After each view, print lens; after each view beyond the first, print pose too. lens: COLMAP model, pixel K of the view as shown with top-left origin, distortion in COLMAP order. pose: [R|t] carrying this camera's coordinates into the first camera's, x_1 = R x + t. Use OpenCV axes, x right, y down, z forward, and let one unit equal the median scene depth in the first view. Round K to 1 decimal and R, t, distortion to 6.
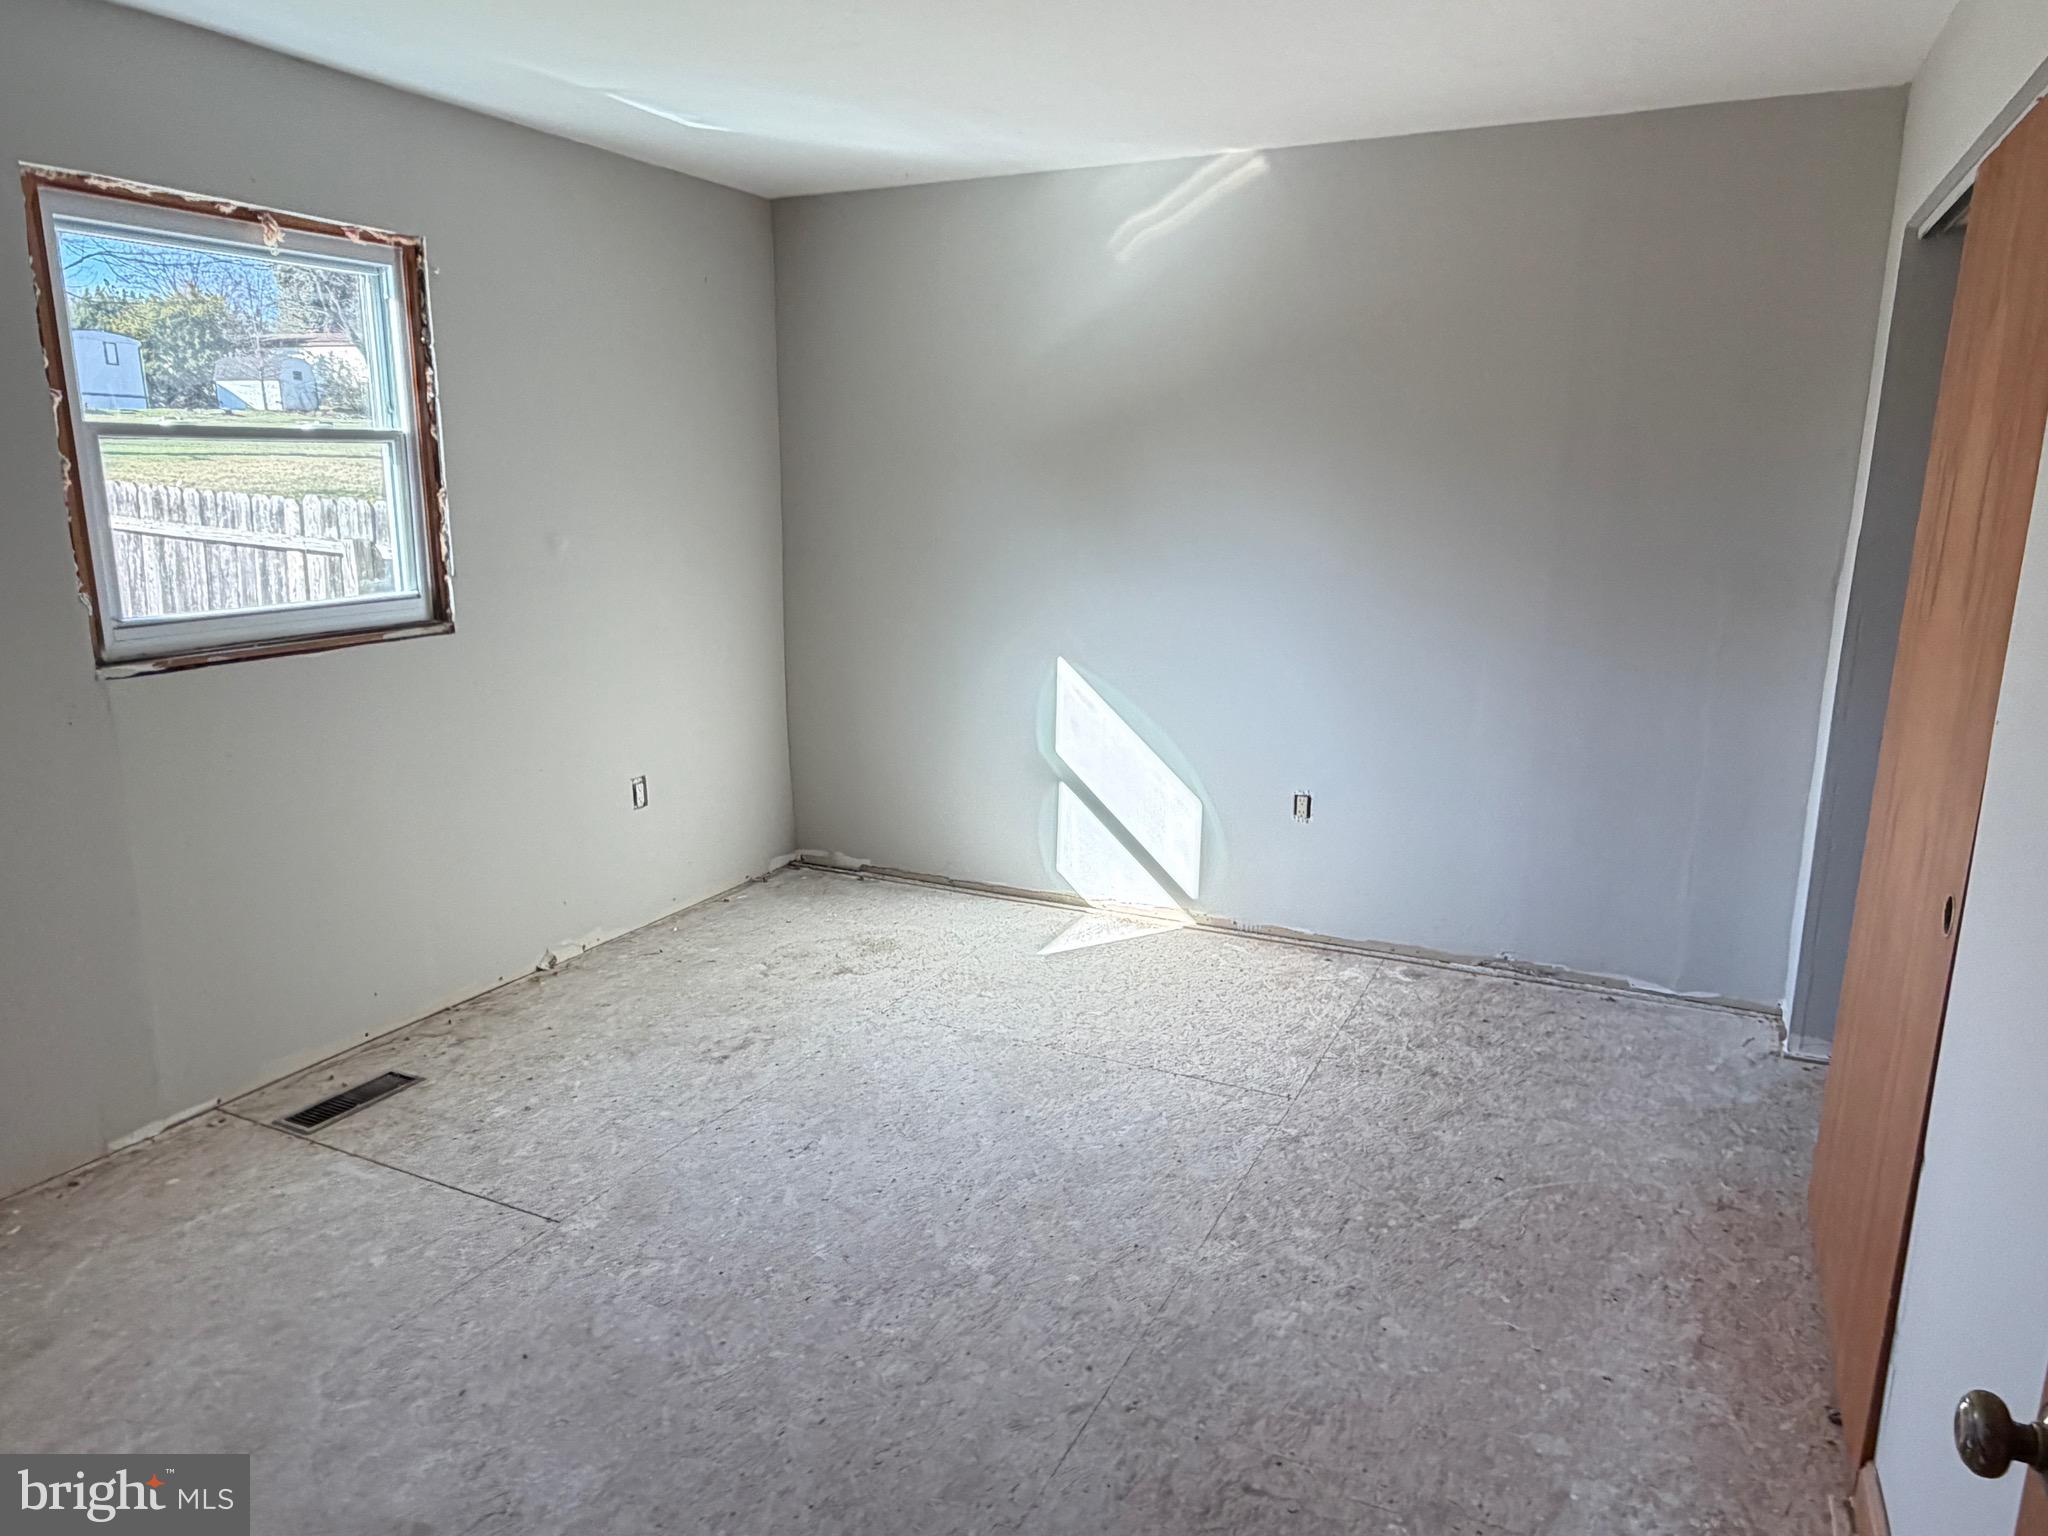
lens RADIAL K [[1341.7, 0, 1018.1], [0, 1341.7, 765.0], [0, 0, 1]] dist [0.007127, -0.000762]
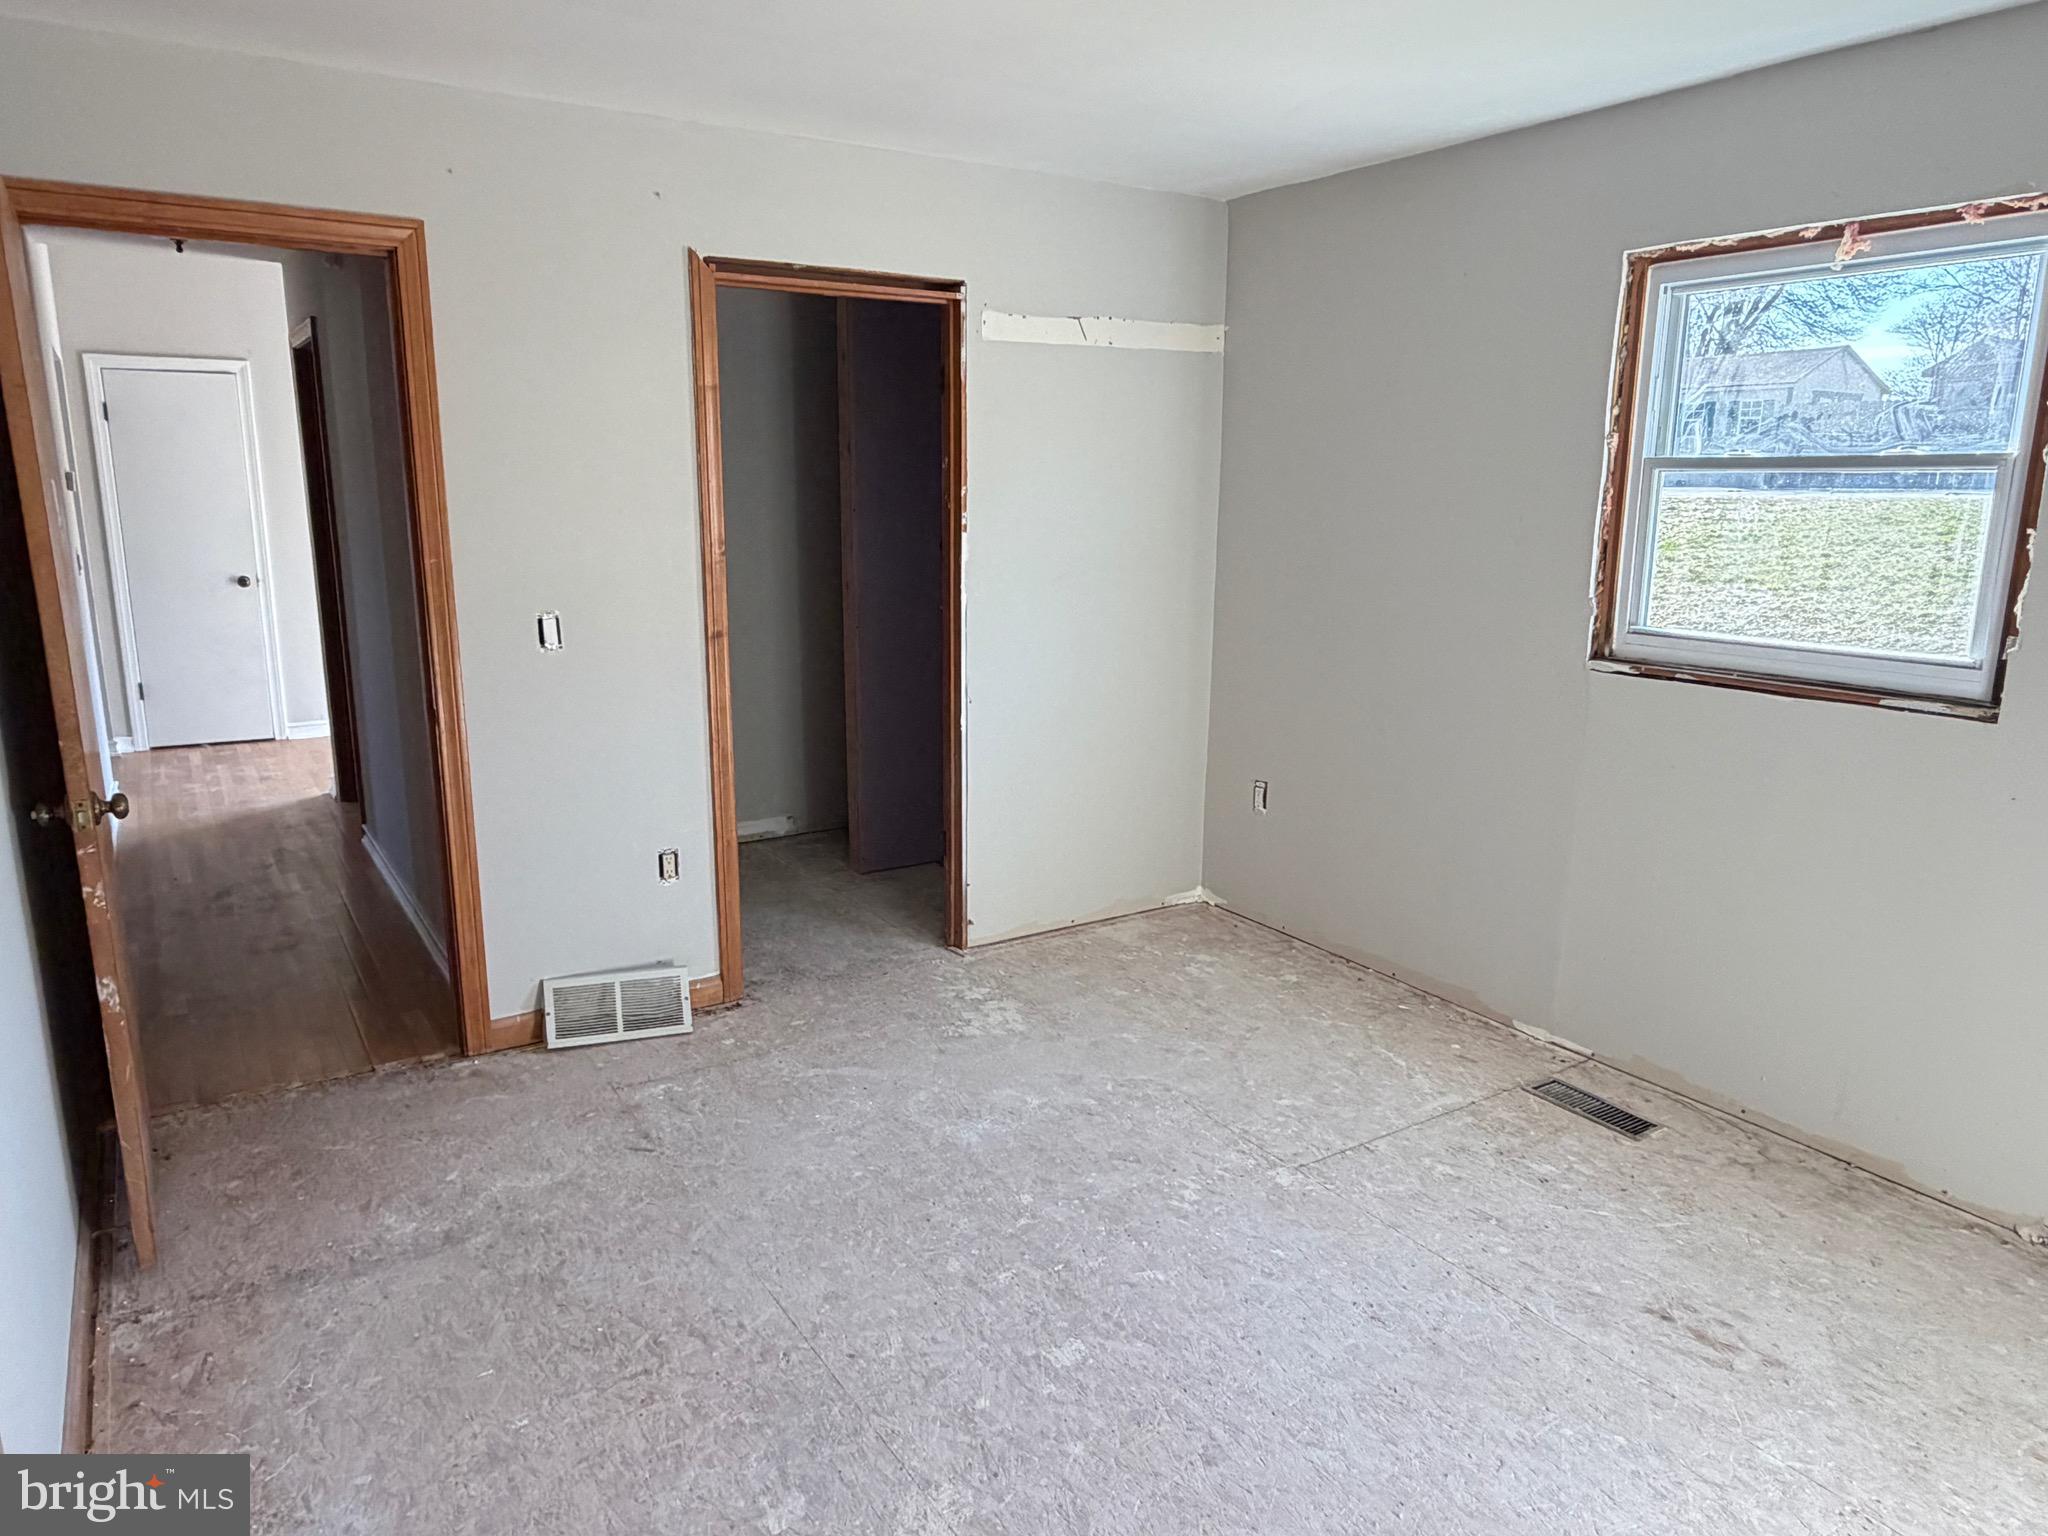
lens RADIAL K [[1343.3, 0, 1015.7], [0, 1343.3, 771.7], [0, 0, 1]] dist [0.003225, 0.000761]
pose [[-0.511521, 0.179614, -0.840289, 0.477252], [-0.193975, 0.928528, 0.316557, -0.199631], [0.837090, 0.324921, -0.440121, 0.863855]]
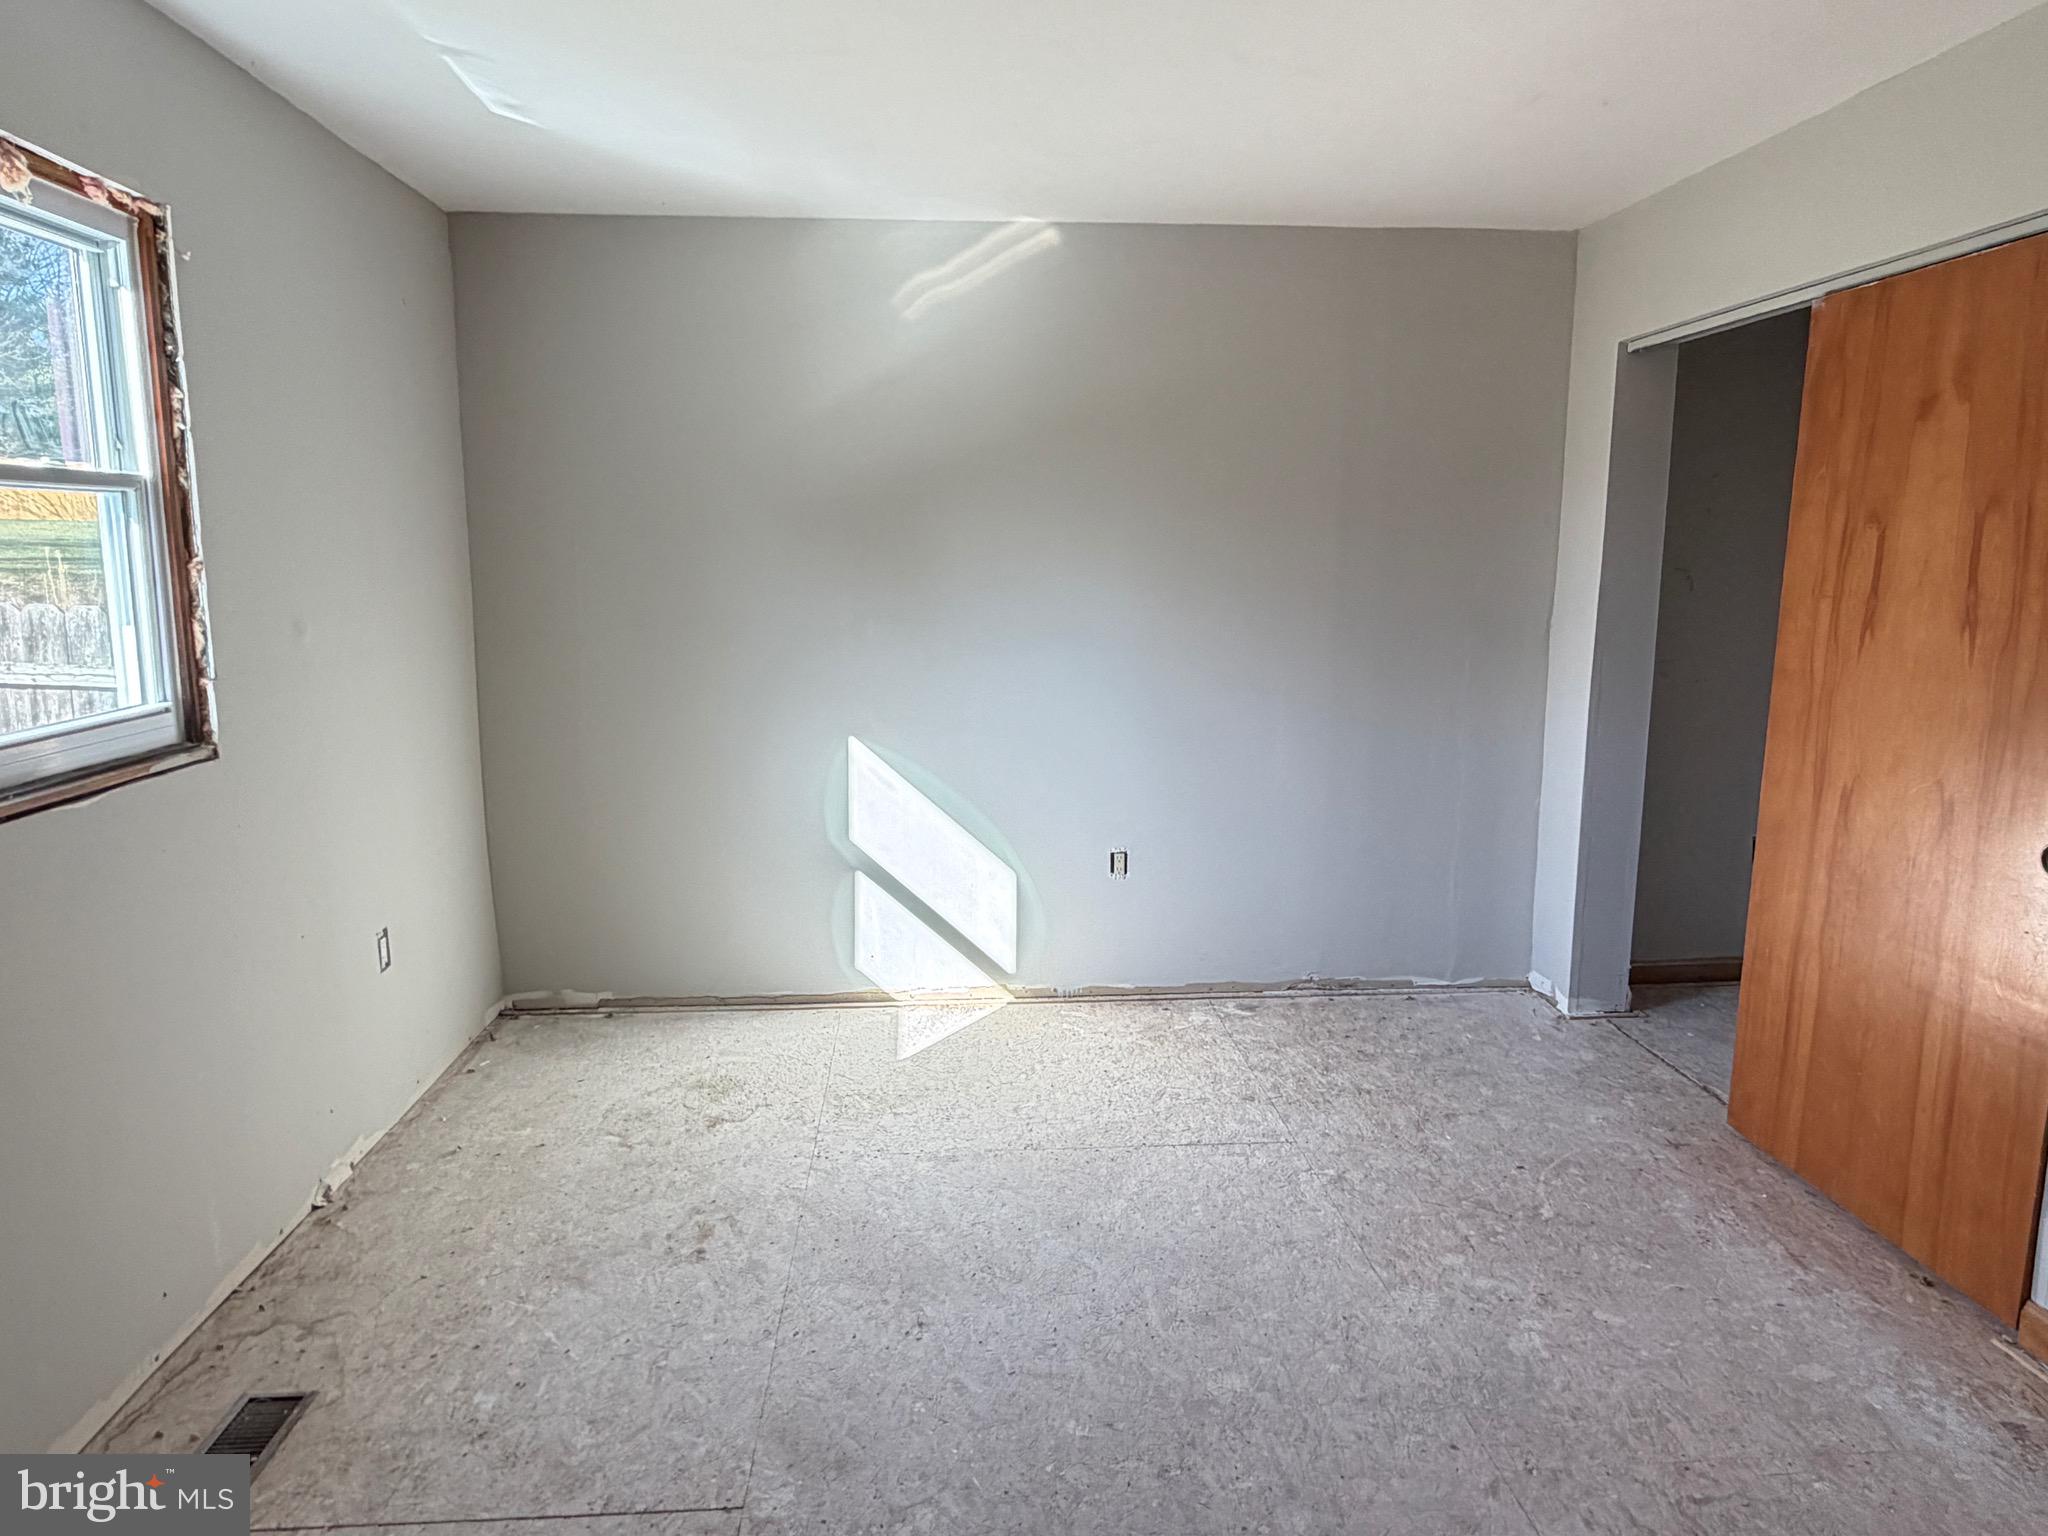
lens RADIAL K [[1343.3, 0, 1015.7], [0, 1343.3, 771.7], [0, 0, 1]] dist [0.003225, 0.000761]
pose [[0.864820, -0.086196, 0.494628, -0.398559], [0.110900, 0.993615, -0.020749, -0.028960], [-0.489681, 0.072798, 0.868857, 0.170570]]
